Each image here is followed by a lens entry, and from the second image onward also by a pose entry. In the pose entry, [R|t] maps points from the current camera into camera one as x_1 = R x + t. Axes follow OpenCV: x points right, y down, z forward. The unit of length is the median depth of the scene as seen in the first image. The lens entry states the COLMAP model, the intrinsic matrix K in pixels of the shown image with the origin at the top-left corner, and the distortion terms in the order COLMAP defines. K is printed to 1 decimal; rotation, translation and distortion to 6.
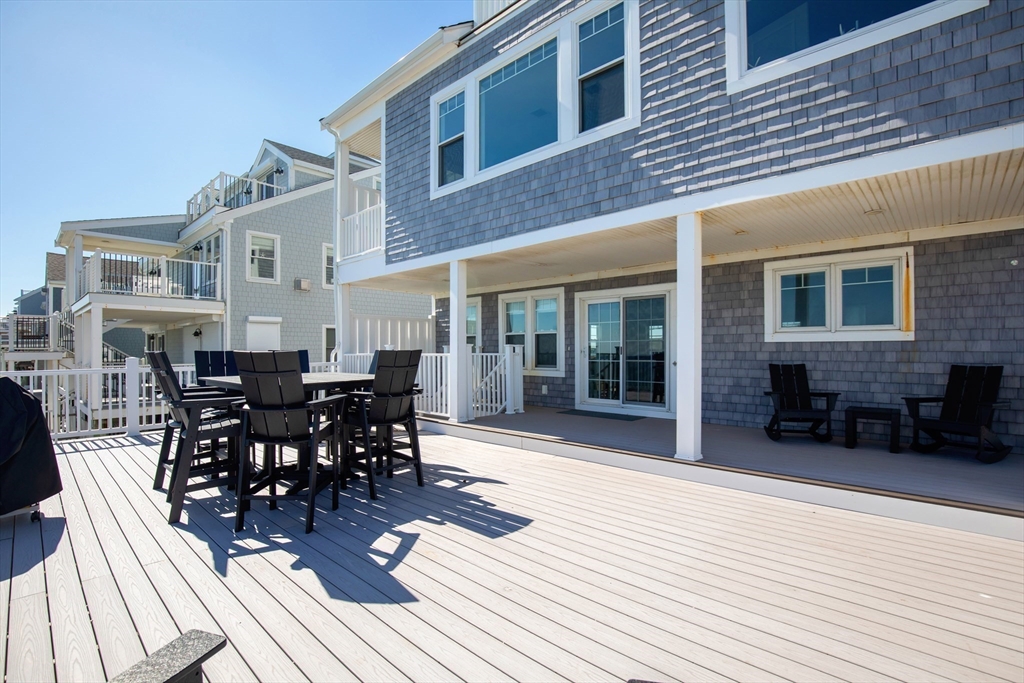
lens RADIAL K [[476.7, 0, 512.3], [0, 476.7, 353.2], [0, 0, 1]] dist [-0.029248, 0.000073]
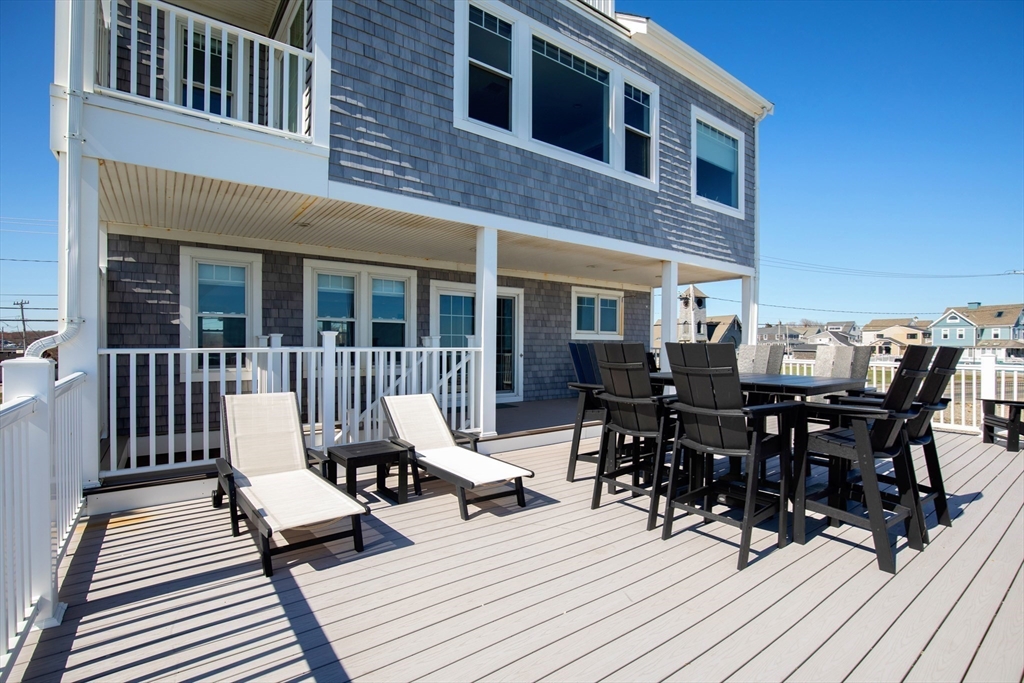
lens RADIAL K [[476.7, 0, 512.3], [0, 476.7, 353.2], [0, 0, 1]] dist [-0.029248, 0.000073]
pose [[0.170382, -0.013730, 0.985282, -0.940174], [-0.000640, 0.999901, 0.014044, -0.000732], [-0.985378, -0.003023, 0.170356, 0.887614]]
